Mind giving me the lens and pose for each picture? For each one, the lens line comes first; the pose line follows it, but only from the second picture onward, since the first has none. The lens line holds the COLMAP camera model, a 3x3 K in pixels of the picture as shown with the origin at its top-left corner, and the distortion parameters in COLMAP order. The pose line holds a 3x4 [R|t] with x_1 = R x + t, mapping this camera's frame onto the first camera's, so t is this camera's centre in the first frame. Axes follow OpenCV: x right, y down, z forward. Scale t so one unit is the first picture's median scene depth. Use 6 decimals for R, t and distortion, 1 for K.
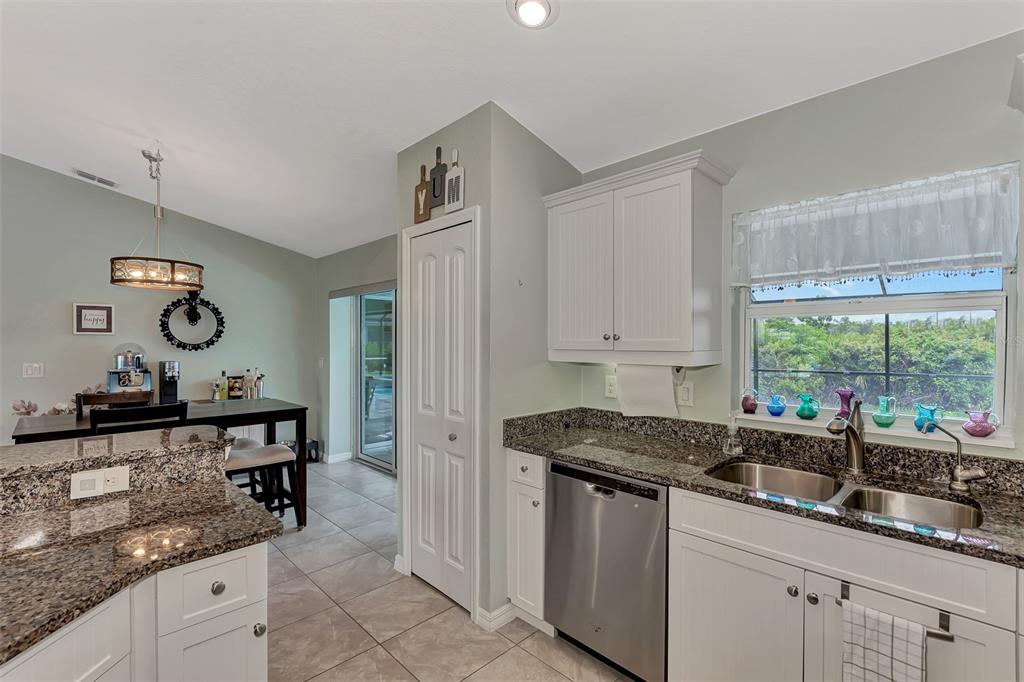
lens RADIAL K [[453.1, 0, 516.5], [0, 453.1, 347.7], [0, 0, 1]] dist [-0.003824, -0.001239]
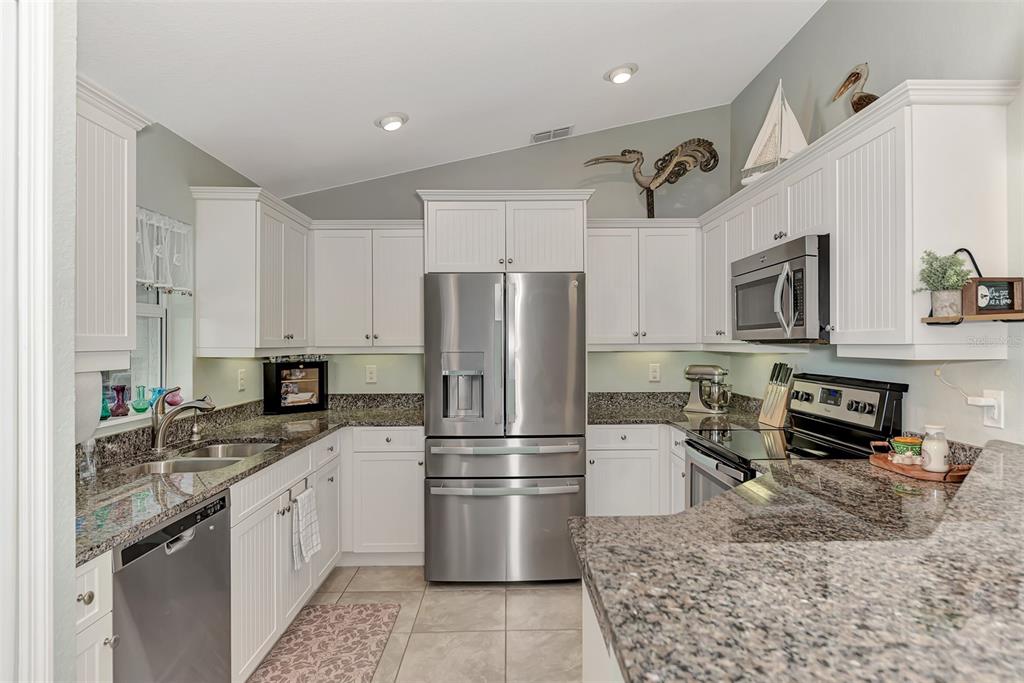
lens RADIAL K [[560.7, 0, 516.0], [0, 560.7, 344.4], [0, 0, 1]] dist [0.017555, -0.026812]
pose [[-0.715300, -0.000737, 0.698817, -0.508602], [0.010750, 0.999870, 0.012059, -0.003238], [-0.698735, 0.016138, -0.715199, 0.771830]]
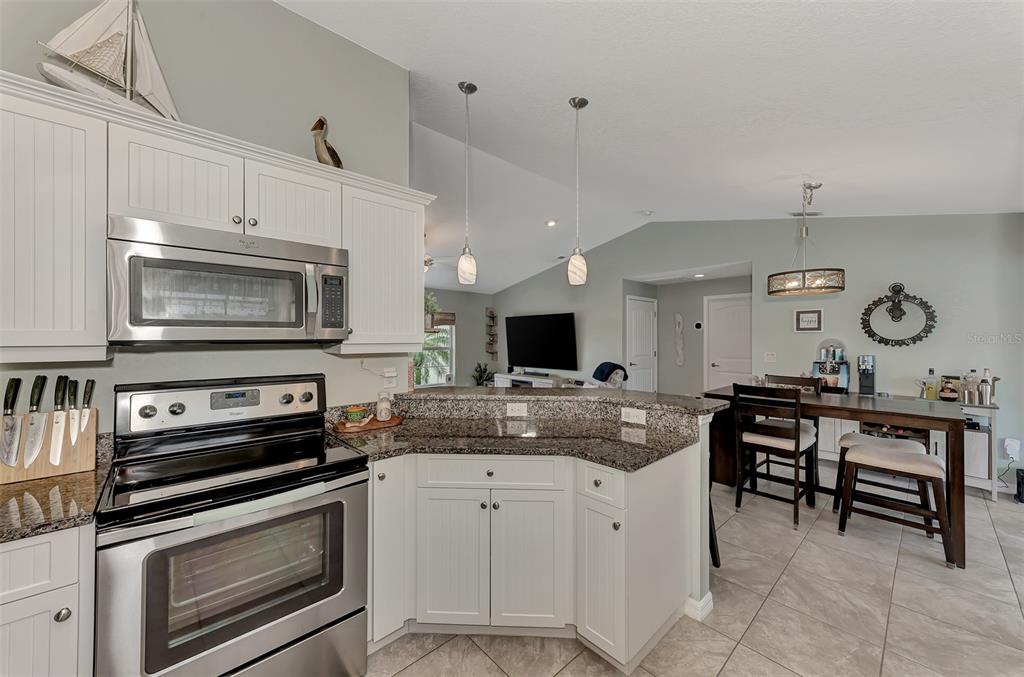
lens RADIAL K [[376.4, 0, 513.1], [0, 376.4, 339.2], [0, 0, 1]] dist [0.003280, 0.000355]
pose [[-0.051617, -0.000570, -0.998667, 0.272903], [-0.010324, 0.999947, -0.000037, -0.000904], [0.998614, 0.010308, -0.051620, 0.269878]]
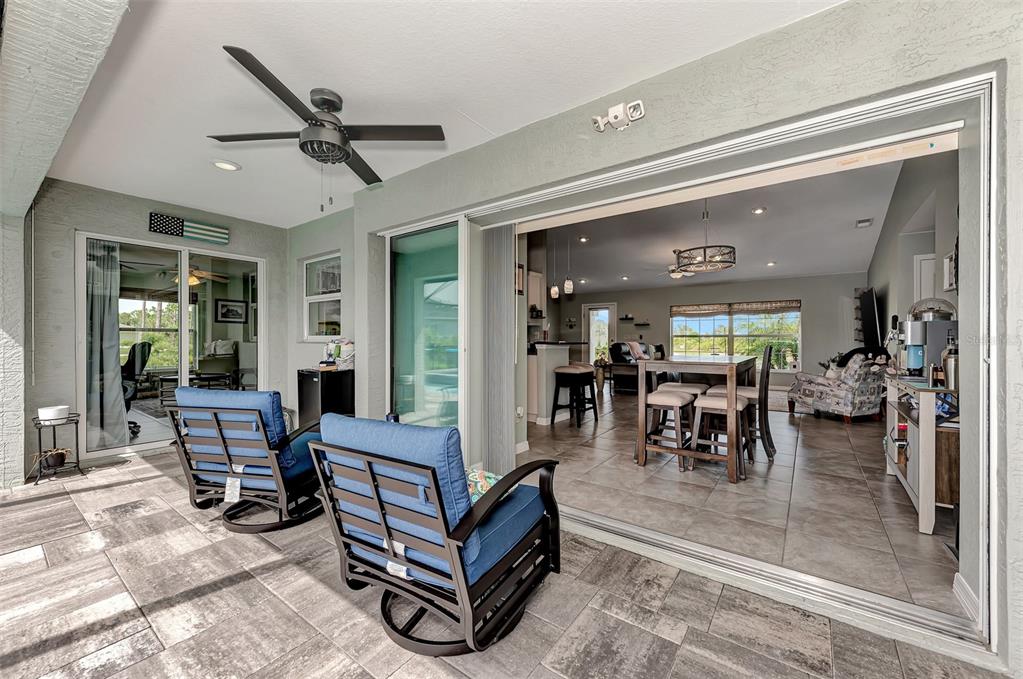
lens RADIAL K [[406.4, 0, 509.3], [0, 406.4, 340.8], [0, 0, 1]] dist [0.001157, 0.000059]
pose [[-0.990878, -0.004443, -0.134685, 0.000326], [-0.005963, 0.999923, 0.010886, 0.084870], [0.134627, 0.011590, -0.990829, 2.214493]]
